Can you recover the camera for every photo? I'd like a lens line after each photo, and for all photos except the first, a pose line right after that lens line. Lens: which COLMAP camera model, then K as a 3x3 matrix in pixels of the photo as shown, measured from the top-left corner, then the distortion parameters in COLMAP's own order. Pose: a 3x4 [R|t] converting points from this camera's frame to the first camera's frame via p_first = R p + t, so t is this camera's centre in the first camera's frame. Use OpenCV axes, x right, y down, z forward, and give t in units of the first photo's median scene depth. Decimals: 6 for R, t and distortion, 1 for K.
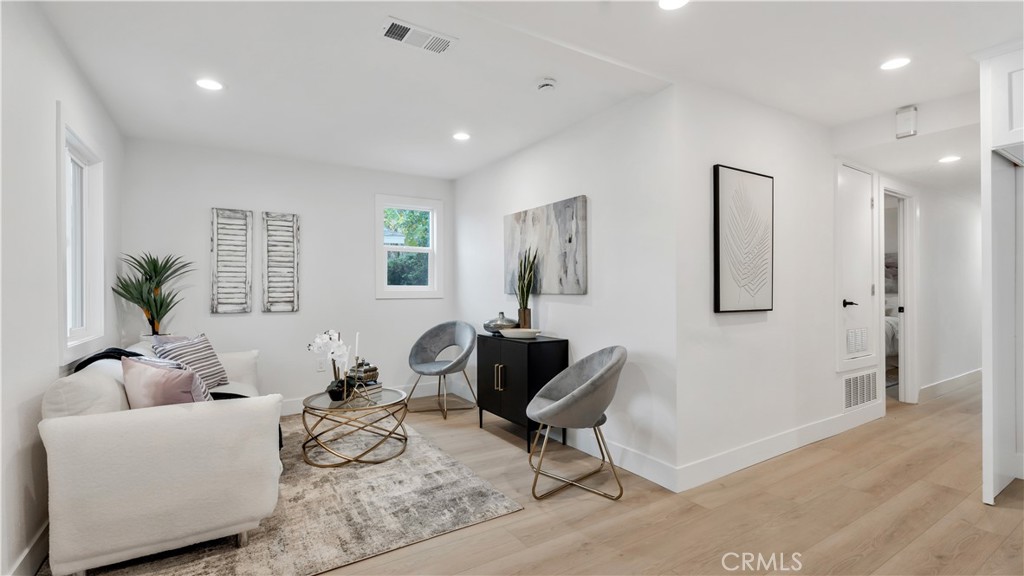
lens RADIAL K [[464.5, 0, 509.3], [0, 464.5, 290.4], [0, 0, 1]] dist [0.003702, -0.000793]
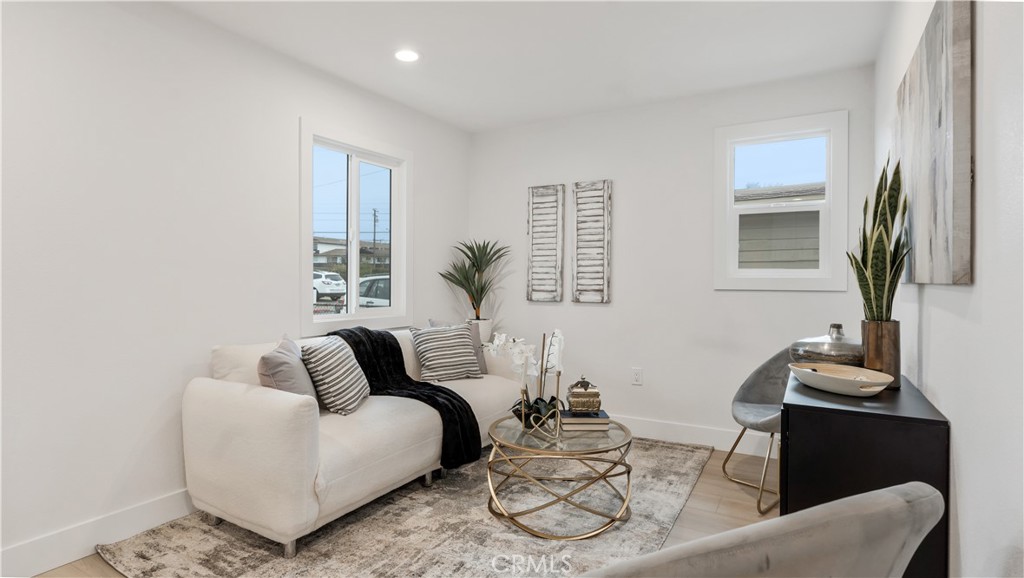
lens RADIAL K [[524.5, 0, 510.9], [0, 524.5, 283.6], [0, 0, 1]] dist [-0.001579, 0.000190]
pose [[0.462558, 0.011385, -0.886516, 0.270818], [-0.004705, 0.999935, 0.010387, 0.004176], [0.886577, -0.000634, 0.462581, 0.474515]]
